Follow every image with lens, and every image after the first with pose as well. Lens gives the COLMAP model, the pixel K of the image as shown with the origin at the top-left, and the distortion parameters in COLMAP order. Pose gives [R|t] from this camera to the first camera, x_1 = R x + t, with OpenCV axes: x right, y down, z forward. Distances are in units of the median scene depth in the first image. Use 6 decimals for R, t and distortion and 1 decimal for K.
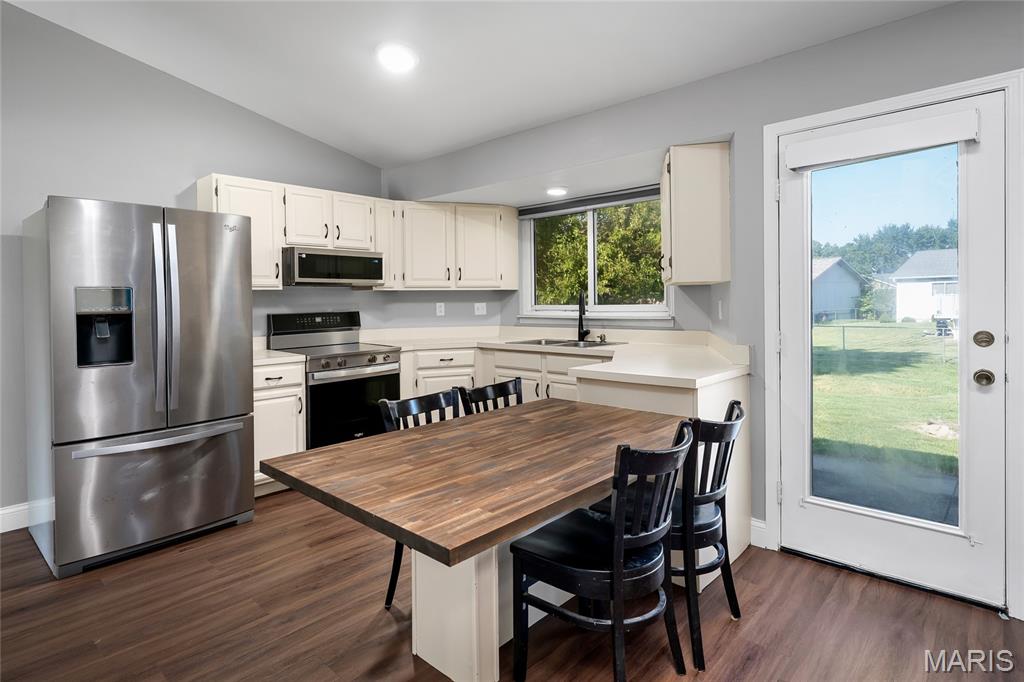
lens RADIAL K [[536.8, 0, 494.5], [0, 536.8, 299.0], [0, 0, 1]] dist [0.000544, 0.000044]
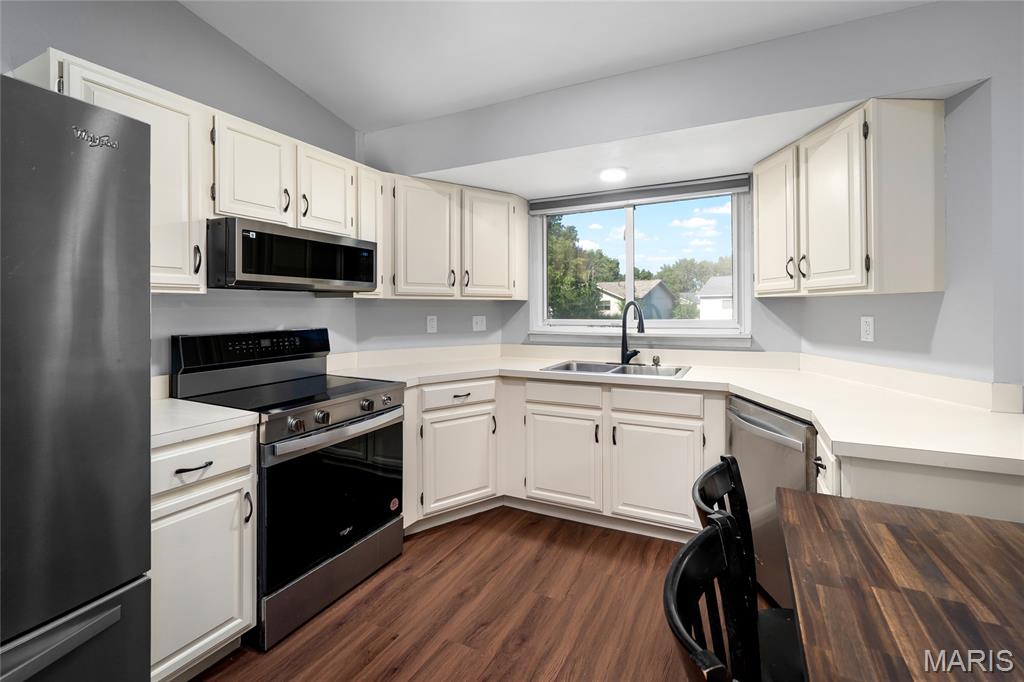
lens RADIAL K [[445.9, 0, 520.1], [0, 445.9, 305.3], [0, 0, 1]] dist [-0.001353, -0.000268]
pose [[0.953867, 0.010560, 0.300042, -0.199332], [-0.007885, 0.999918, -0.010123, -0.002999], [-0.300125, 0.007290, 0.953872, 0.410205]]
